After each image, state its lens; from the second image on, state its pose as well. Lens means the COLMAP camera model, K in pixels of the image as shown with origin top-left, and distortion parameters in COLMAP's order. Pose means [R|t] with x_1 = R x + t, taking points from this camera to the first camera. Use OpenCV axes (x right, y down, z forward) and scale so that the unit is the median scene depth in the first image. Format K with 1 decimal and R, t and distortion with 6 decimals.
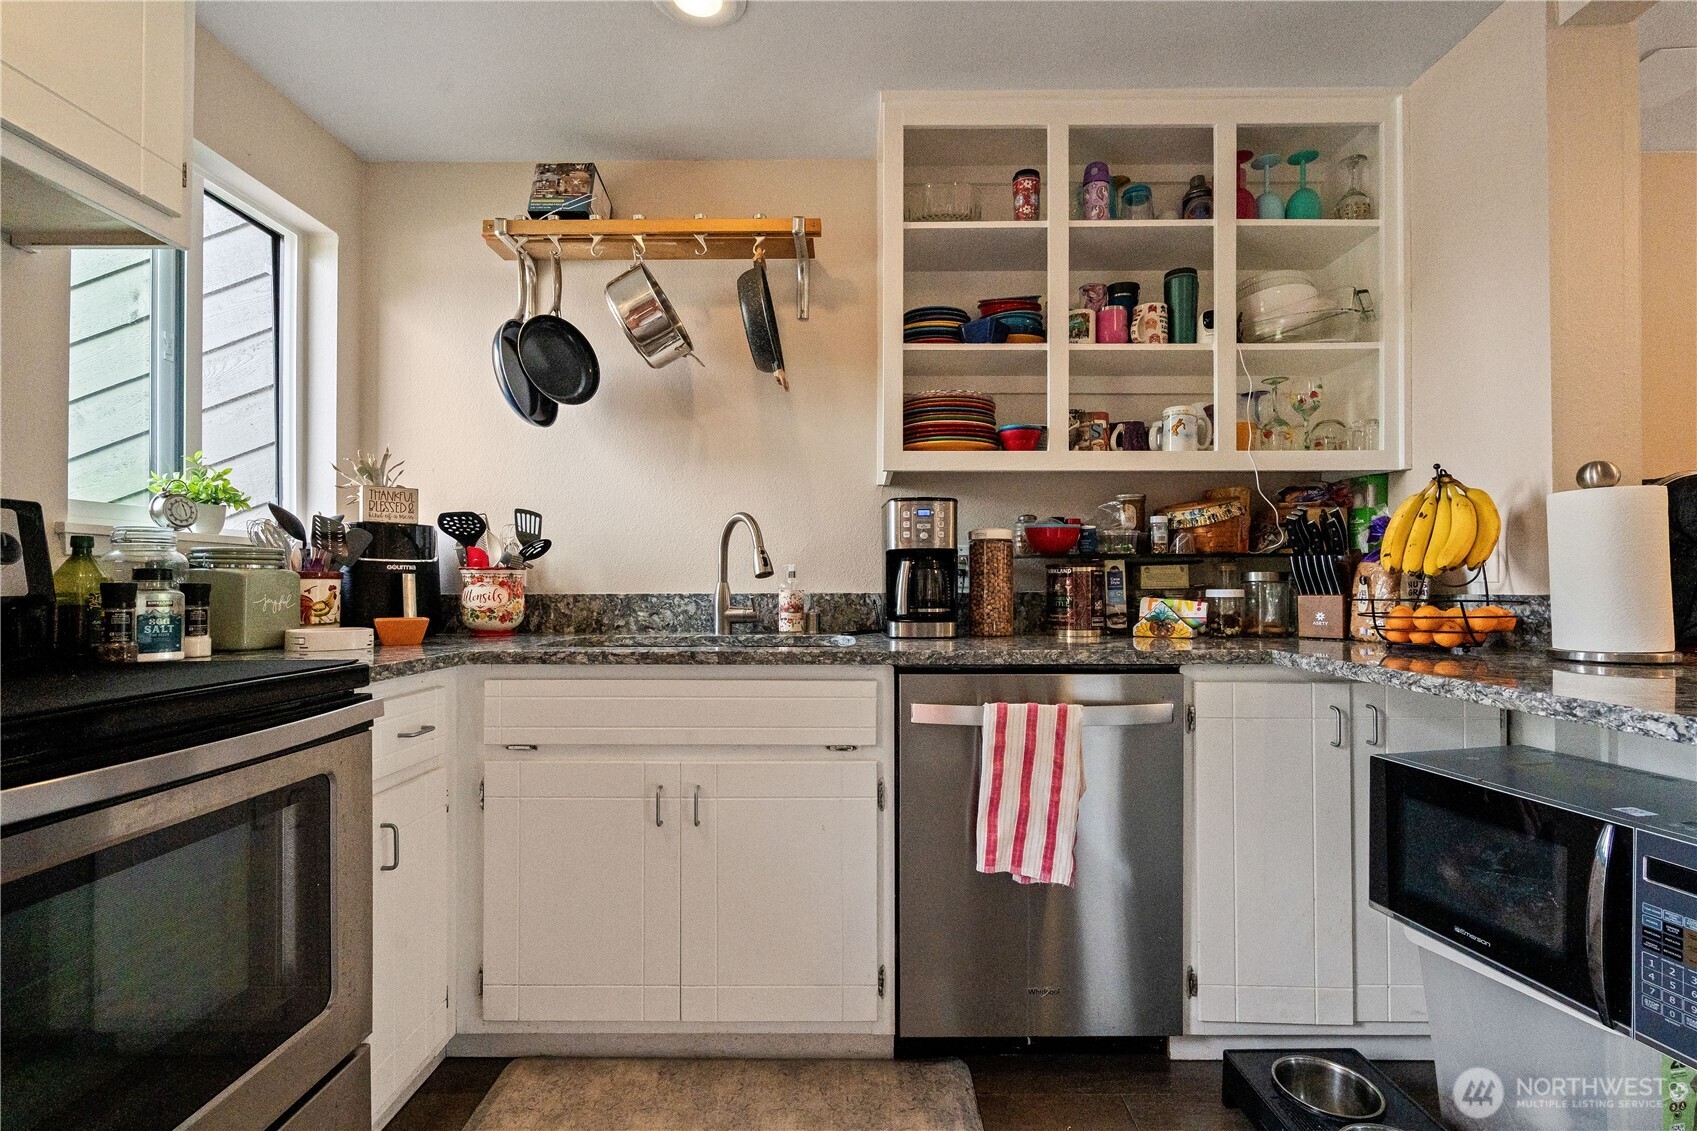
lens RADIAL K [[796.7, 0, 828.5], [0, 796.7, 565.1], [0, 0, 1]] dist [0.002036, 0.000845]
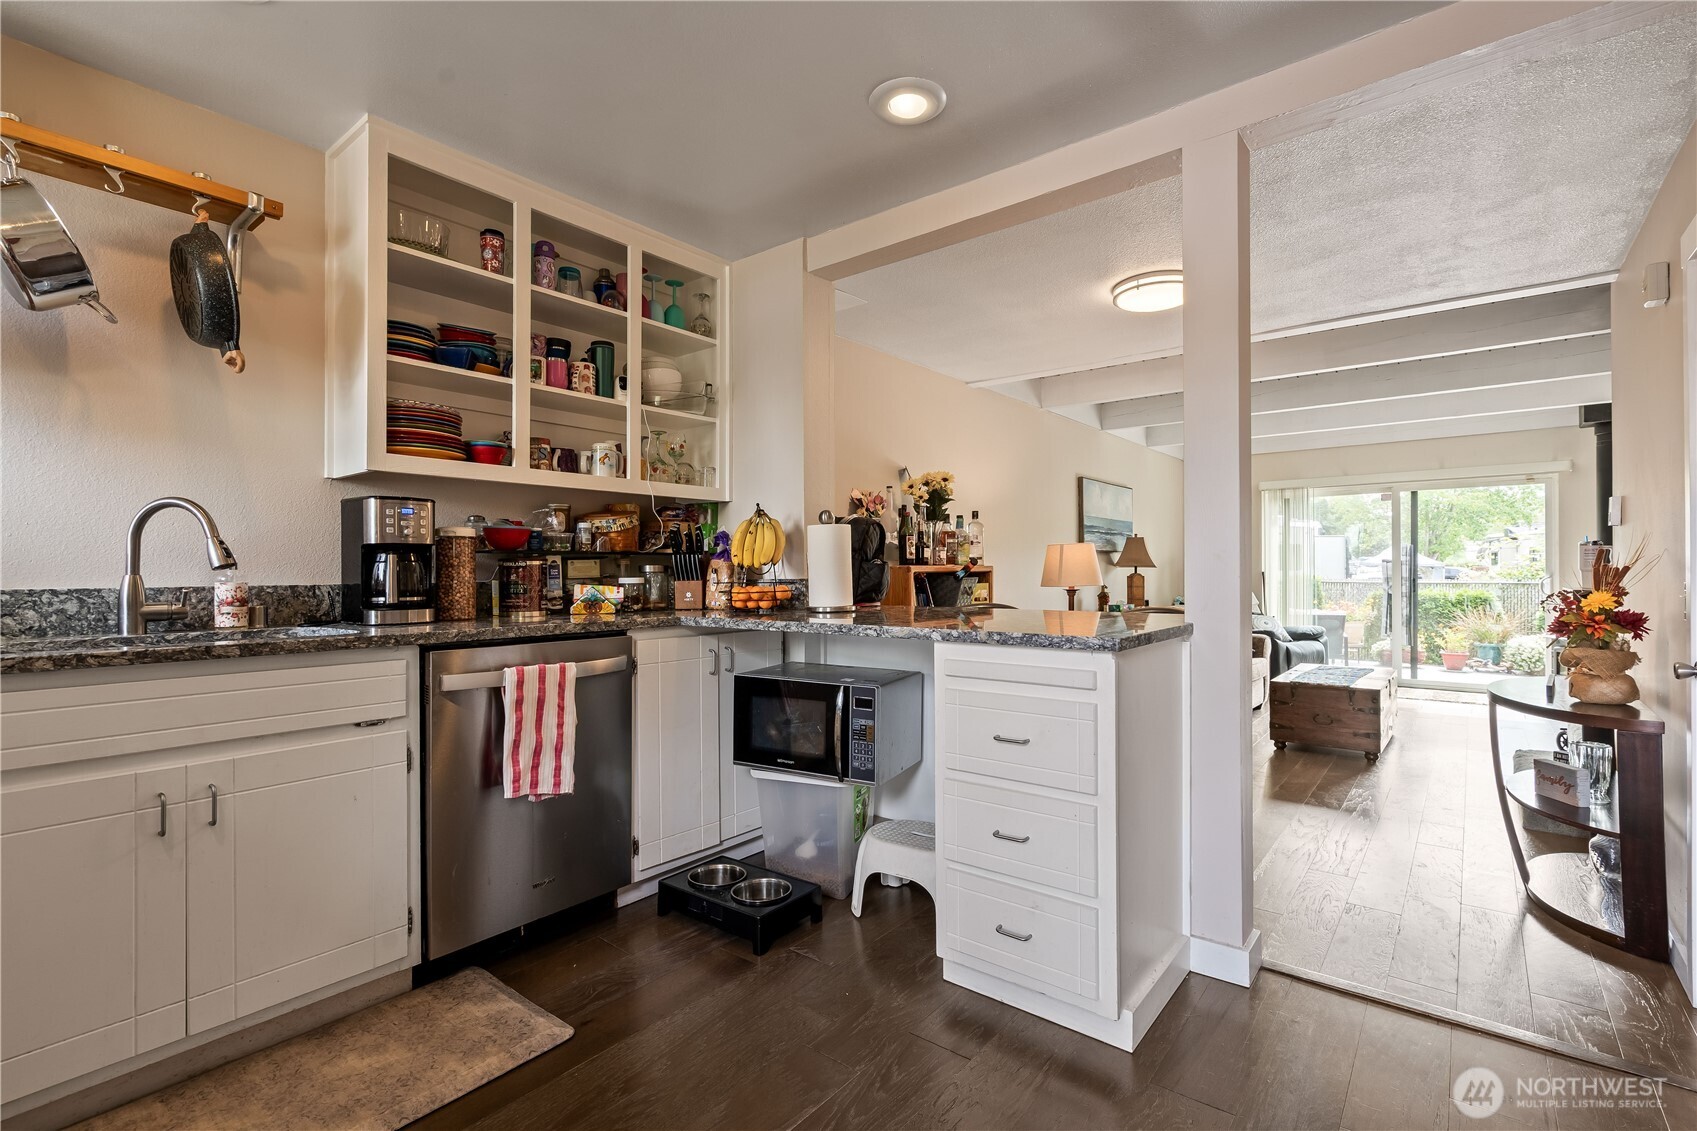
lens RADIAL K [[796.7, 0, 828.5], [0, 796.7, 565.1], [0, 0, 1]] dist [0.002036, 0.000845]
pose [[0.631892, 0.004054, 0.775046, -0.368783], [-0.011201, 0.999930, 0.003902, -0.001198], [-0.774976, -0.011147, 0.631893, -0.155314]]
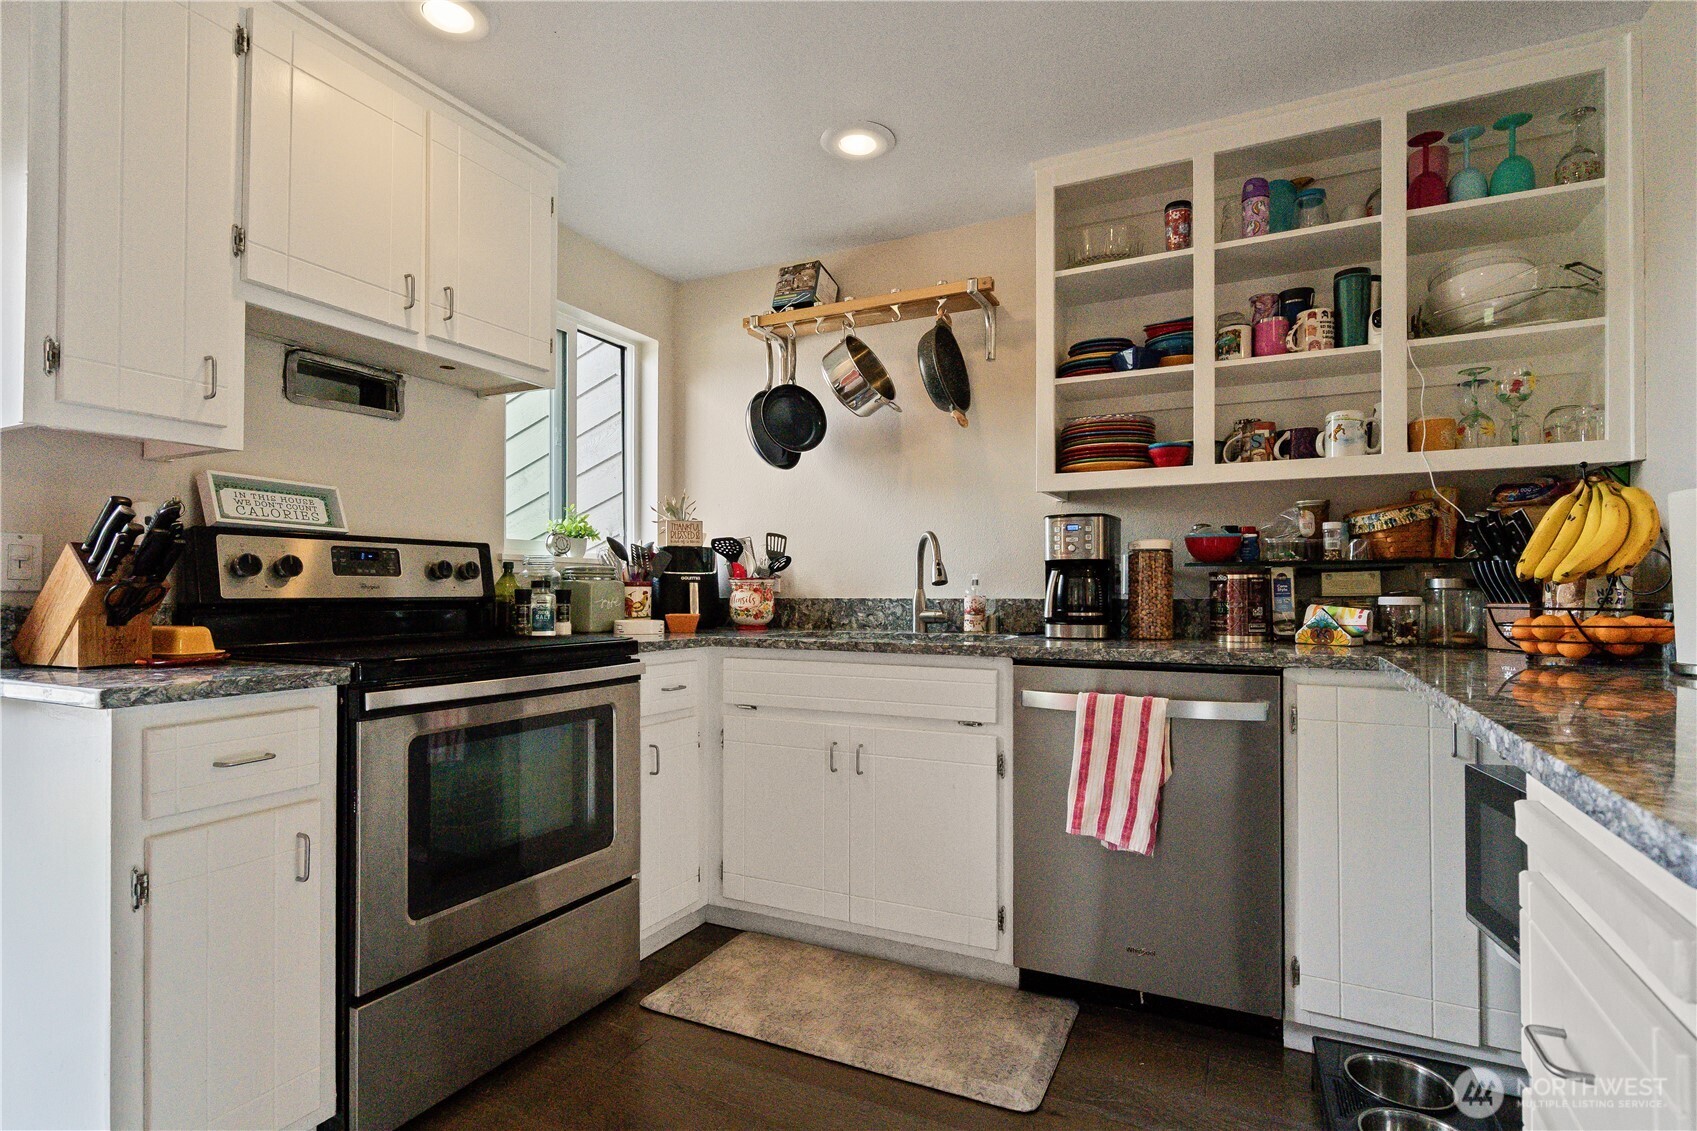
lens RADIAL K [[822.6, 0, 801.8], [0, 822.6, 565.7], [0, 0, 1]] dist [0.002958, -0.000066]
pose [[0.894017, -0.011993, -0.447873, 0.295972], [0.009053, 0.999921, -0.008703, -0.004964], [0.447942, 0.003726, 0.894055, -0.209222]]
